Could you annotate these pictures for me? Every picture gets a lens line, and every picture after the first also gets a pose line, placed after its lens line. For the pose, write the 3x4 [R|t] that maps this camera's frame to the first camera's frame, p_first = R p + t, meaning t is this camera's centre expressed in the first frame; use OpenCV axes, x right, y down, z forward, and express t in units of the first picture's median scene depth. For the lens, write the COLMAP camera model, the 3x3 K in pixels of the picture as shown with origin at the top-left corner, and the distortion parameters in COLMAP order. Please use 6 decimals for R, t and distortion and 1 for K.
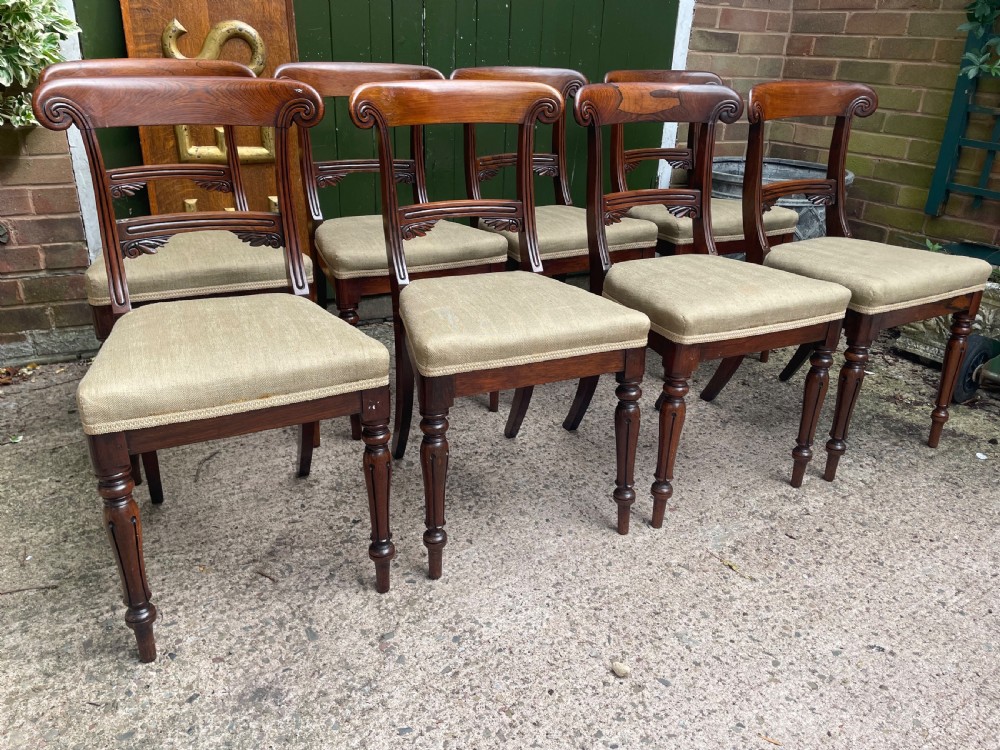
lens RADIAL K [[760.0, 0, 502.4], [0, 760.0, 379.7], [0, 0, 1]] dist [0.081098, -0.110203]
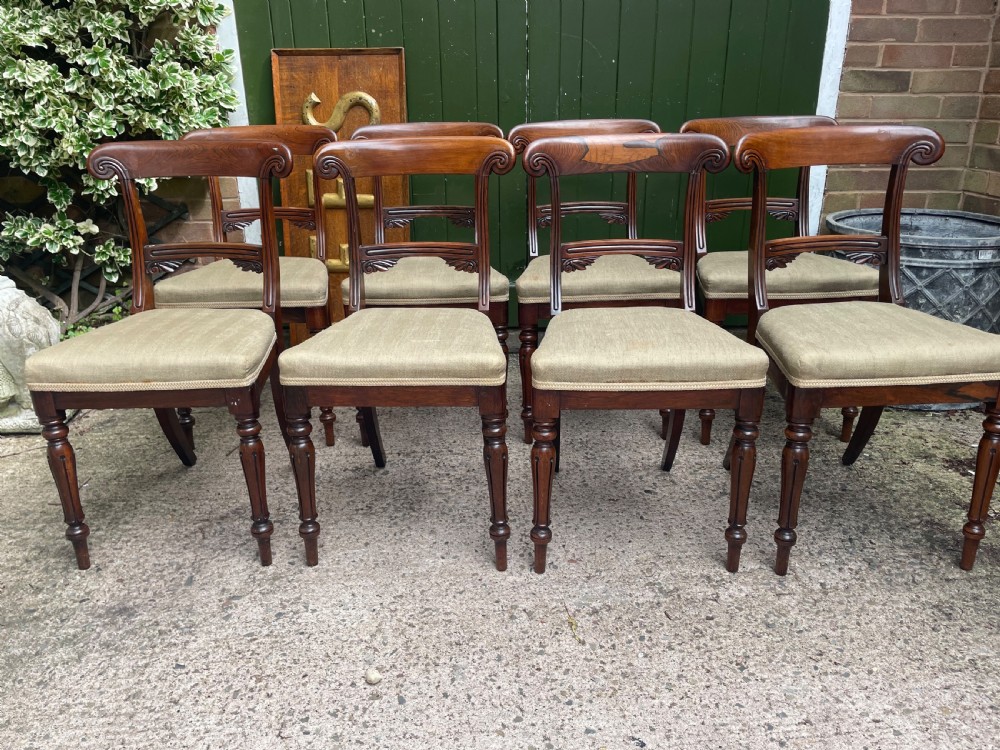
lens RADIAL K [[761.6, 0, 494.3], [0, 761.6, 379.4], [0, 0, 1]] dist [0.082658, -0.115574]
pose [[0.887722, 0.116325, -0.445441, 0.551205], [-0.141661, 0.989627, -0.023881, -0.023293], [0.438043, 0.084301, 0.894993, 0.060279]]
